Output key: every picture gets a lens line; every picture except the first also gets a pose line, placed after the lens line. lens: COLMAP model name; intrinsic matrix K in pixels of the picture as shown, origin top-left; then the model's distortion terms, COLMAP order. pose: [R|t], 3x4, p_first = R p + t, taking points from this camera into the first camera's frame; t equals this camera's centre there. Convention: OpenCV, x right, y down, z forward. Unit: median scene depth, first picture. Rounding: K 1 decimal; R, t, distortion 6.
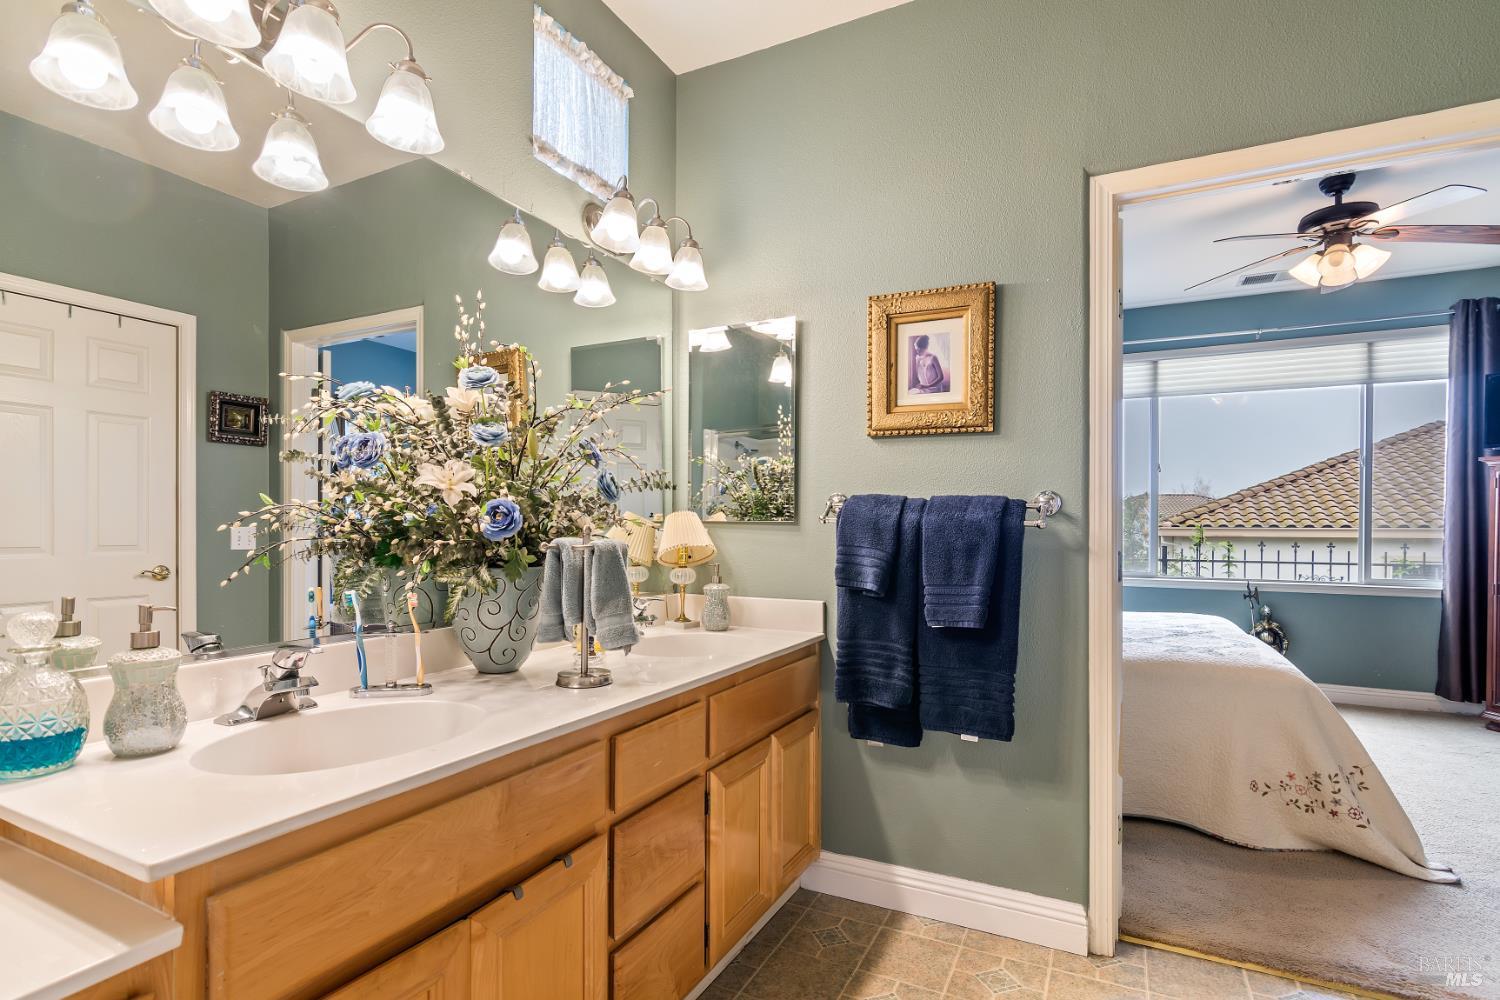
lens RADIAL K [[730.5, 0, 754.0], [0, 730.5, 522.9], [0, 0, 1]] dist [0.000990, 0.000916]
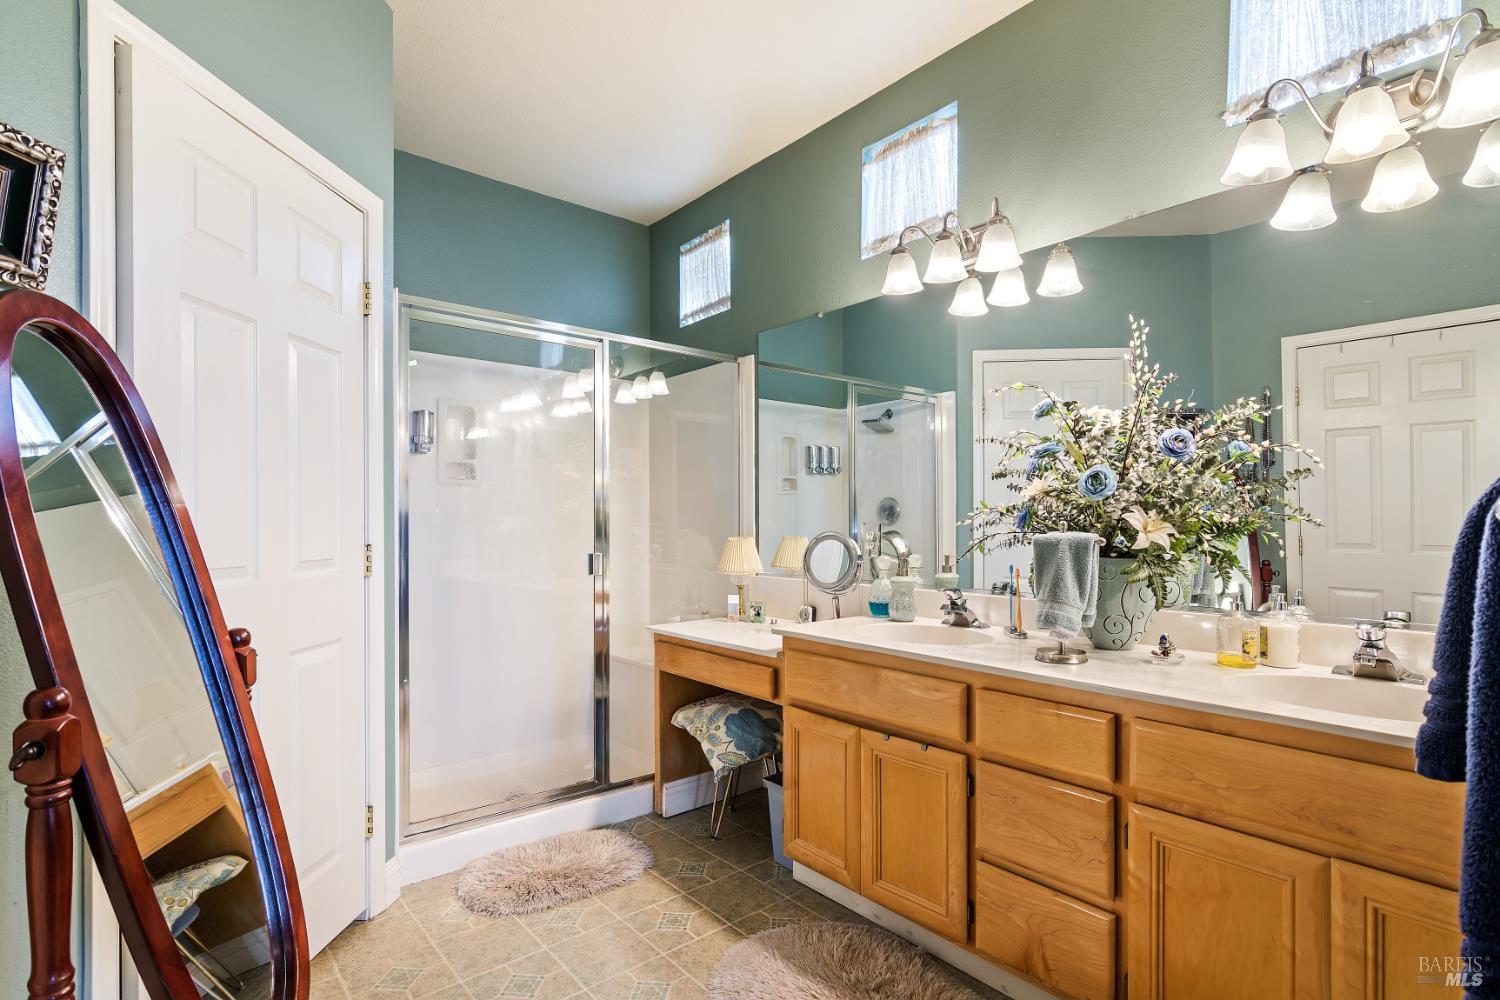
lens RADIAL K [[730.5, 0, 754.0], [0, 730.5, 522.9], [0, 0, 1]] dist [0.000990, 0.000916]
pose [[-0.387257, -0.000322, -0.921972, 1.128147], [0.000603, 1.000000, -0.000603, -0.003605], [0.921971, -0.000789, -0.387257, 1.105420]]
